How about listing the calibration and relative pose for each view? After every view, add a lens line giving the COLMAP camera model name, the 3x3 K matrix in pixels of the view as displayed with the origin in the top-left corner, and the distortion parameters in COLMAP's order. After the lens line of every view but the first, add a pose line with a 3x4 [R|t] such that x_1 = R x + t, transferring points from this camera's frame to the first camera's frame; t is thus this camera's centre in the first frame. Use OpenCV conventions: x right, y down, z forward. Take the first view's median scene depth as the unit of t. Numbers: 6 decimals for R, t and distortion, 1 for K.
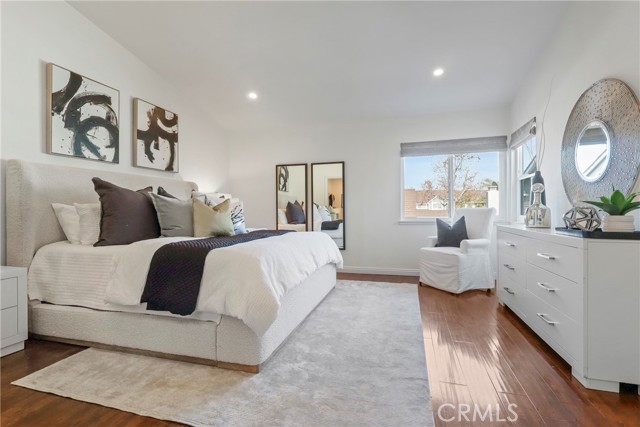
lens RADIAL K [[297.3, 0, 320.0], [0, 297.3, 213.5], [0, 0, 1]] dist [-0.000405, 0.000062]
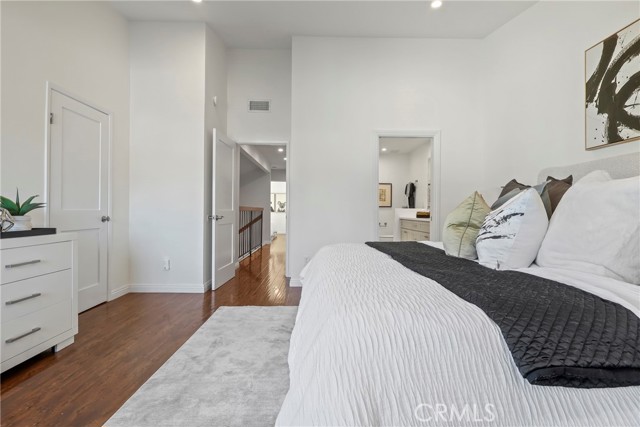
lens RADIAL K [[297.3, 0, 320.0], [0, 297.3, 213.5], [0, 0, 1]] dist [-0.000405, 0.000062]
pose [[-0.956374, -0.001261, -0.292143, 0.132400], [-0.005336, 0.999899, 0.013152, -0.015653], [0.292097, 0.014137, -0.956284, 1.563952]]
